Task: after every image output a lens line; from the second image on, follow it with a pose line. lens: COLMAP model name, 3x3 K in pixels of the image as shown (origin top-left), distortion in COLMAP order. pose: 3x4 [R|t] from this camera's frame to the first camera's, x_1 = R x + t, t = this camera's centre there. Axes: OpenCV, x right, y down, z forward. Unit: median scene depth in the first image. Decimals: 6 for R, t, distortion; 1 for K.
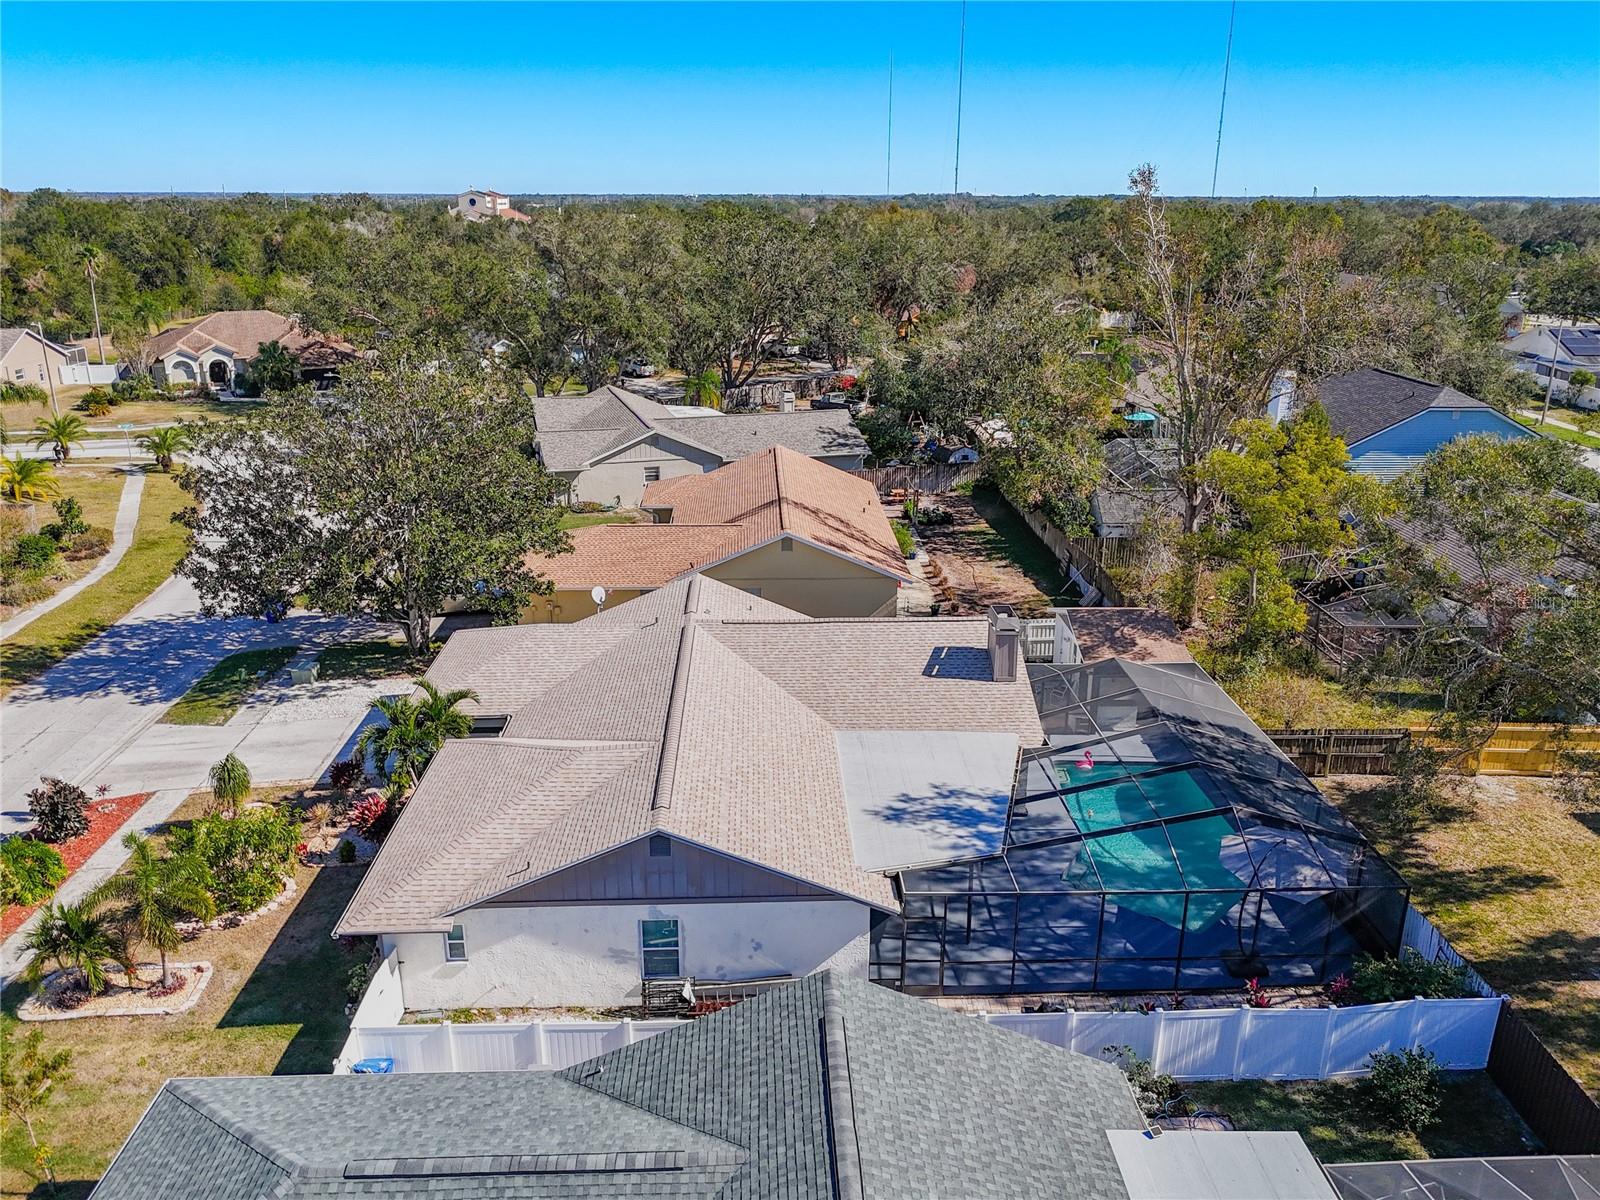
lens RADIAL K [[1170.3, 0, 800.0], [0, 1170.3, 600.0], [0, 0, 1]] dist [-0.049164, -0.003000]
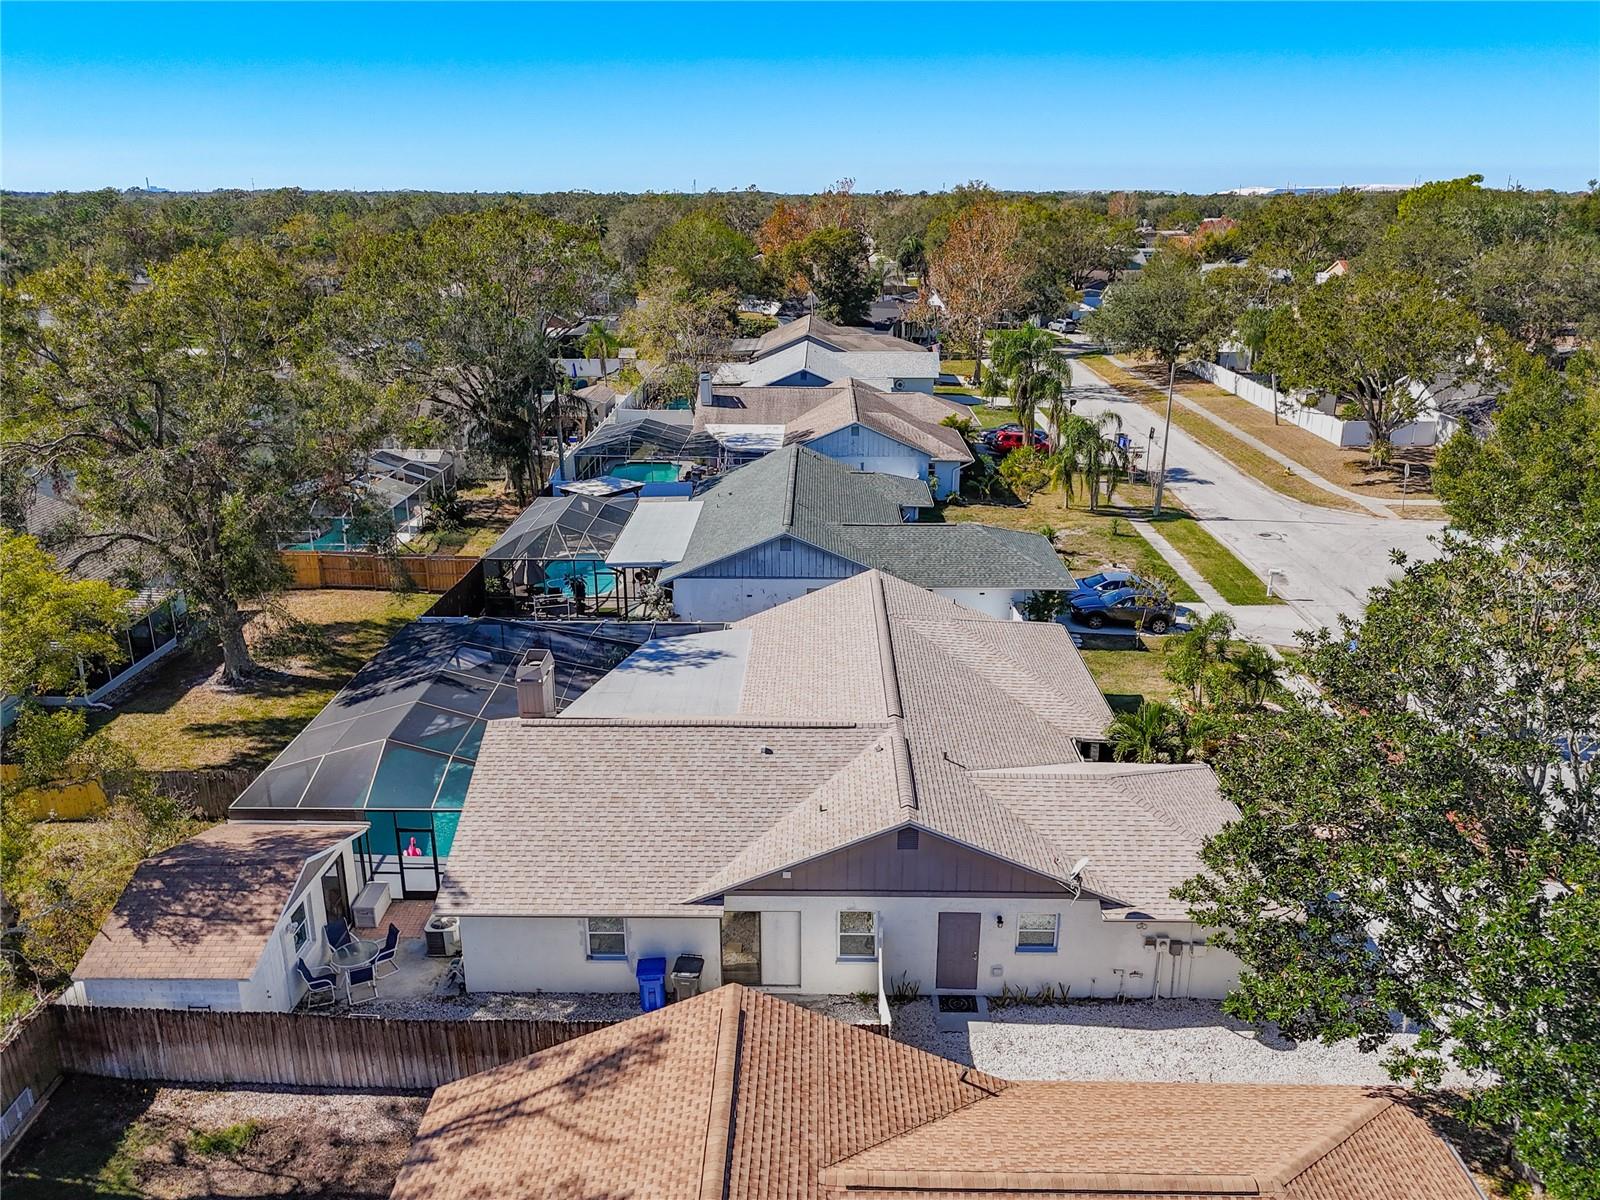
lens RADIAL K [[1170.3, 0, 800.0], [0, 1170.3, 600.0], [0, 0, 1]] dist [-0.049164, -0.003000]
pose [[-0.998496, -0.023760, 0.049414, -0.069981], [0.011903, 0.785799, 0.618368, -0.581903], [-0.053521, 0.618026, -0.784334, 1.680469]]
